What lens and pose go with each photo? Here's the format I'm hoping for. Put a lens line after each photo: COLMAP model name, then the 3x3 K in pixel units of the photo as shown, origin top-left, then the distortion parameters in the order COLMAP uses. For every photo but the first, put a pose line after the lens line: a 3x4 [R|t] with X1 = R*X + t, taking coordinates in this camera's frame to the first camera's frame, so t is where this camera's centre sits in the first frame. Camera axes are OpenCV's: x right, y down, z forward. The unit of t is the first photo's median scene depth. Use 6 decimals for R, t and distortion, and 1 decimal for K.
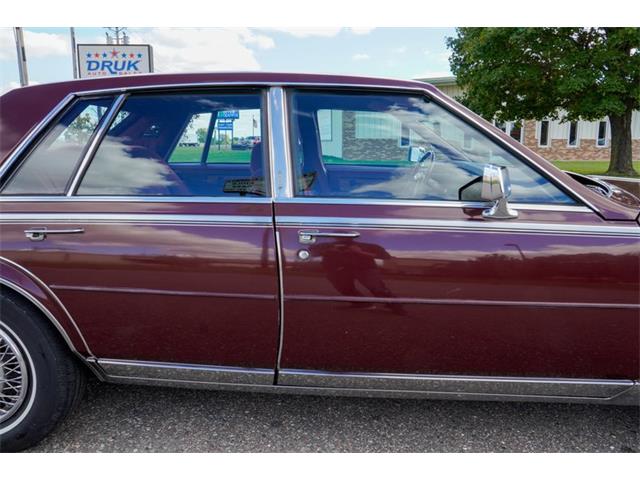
lens RADIAL K [[510.3, 0, 320.0], [0, 510.3, 240.0], [0, 0, 1]] dist [-0.040352, 0.006583]
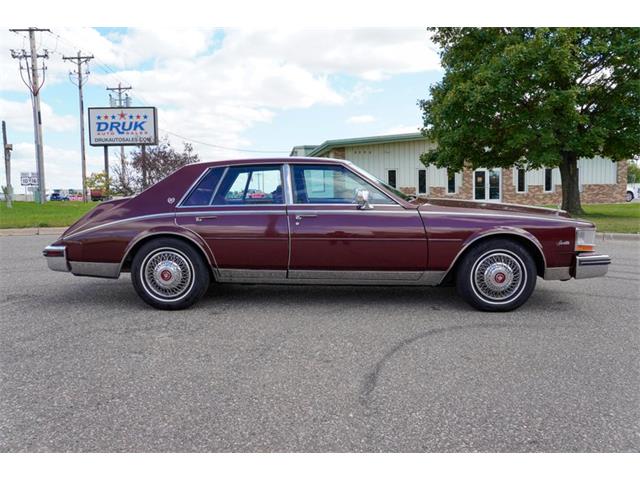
lens RADIAL K [[530.2, 0, 320.0], [0, 530.2, 240.0], [0, 0, 1]] dist [-0.066400, 0.005368]
pose [[0.999774, -0.019745, 0.007852, 0.003408], [0.020448, 0.994491, -0.102804, 0.021256], [-0.005779, 0.102941, 0.994671, -0.095299]]
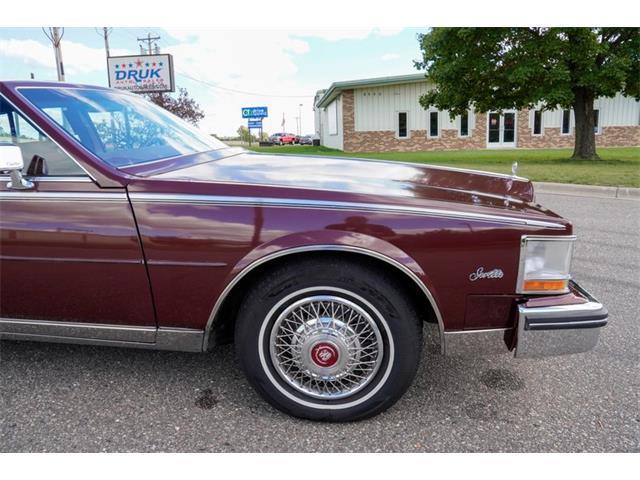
lens RADIAL K [[479.5, 0, 320.0], [0, 479.5, 240.0], [0, 0, 1]] dist [-0.111909, 0.052252]
pose [[0.997276, -0.015792, -0.072055, 0.058120], [0.017416, 0.999607, 0.021963, 0.003340], [0.071679, -0.023158, 0.997159, -0.003027]]
